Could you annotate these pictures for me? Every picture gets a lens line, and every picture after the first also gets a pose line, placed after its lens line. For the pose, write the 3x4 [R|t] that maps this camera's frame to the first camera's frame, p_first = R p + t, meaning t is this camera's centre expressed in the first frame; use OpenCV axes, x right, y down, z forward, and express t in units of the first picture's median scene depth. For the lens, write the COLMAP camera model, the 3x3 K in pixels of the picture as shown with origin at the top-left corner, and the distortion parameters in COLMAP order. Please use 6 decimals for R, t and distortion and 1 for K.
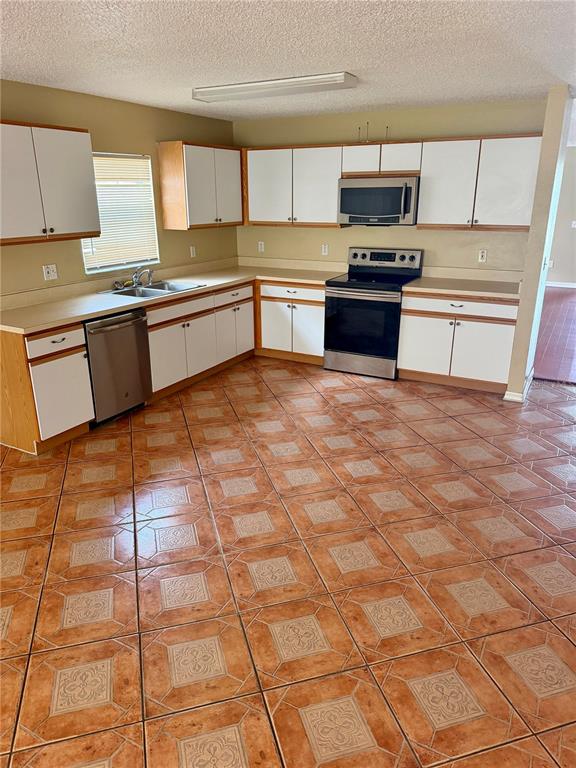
lens RADIAL K [[538.7, 0, 288.0], [0, 538.7, 384.0], [0, 0, 1]] dist [0.001065, 0.001016]
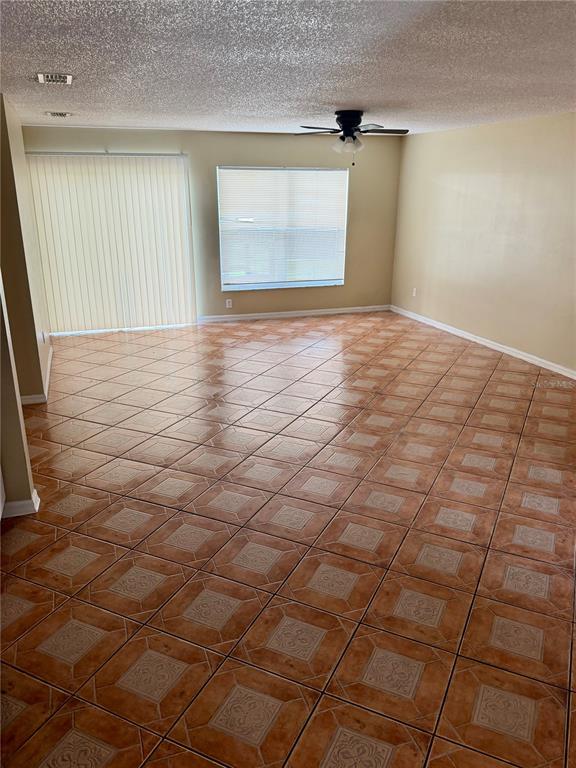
lens RADIAL K [[598.7, 0, 288.0], [0, 598.7, 384.0], [0, 0, 1]] dist [0.000955, 0.000331]
pose [[-0.670825, 0.239392, -0.701916, 0.961588], [-0.242729, 0.823464, 0.512824, -0.460422], [0.700769, 0.514390, -0.494293, 1.199893]]
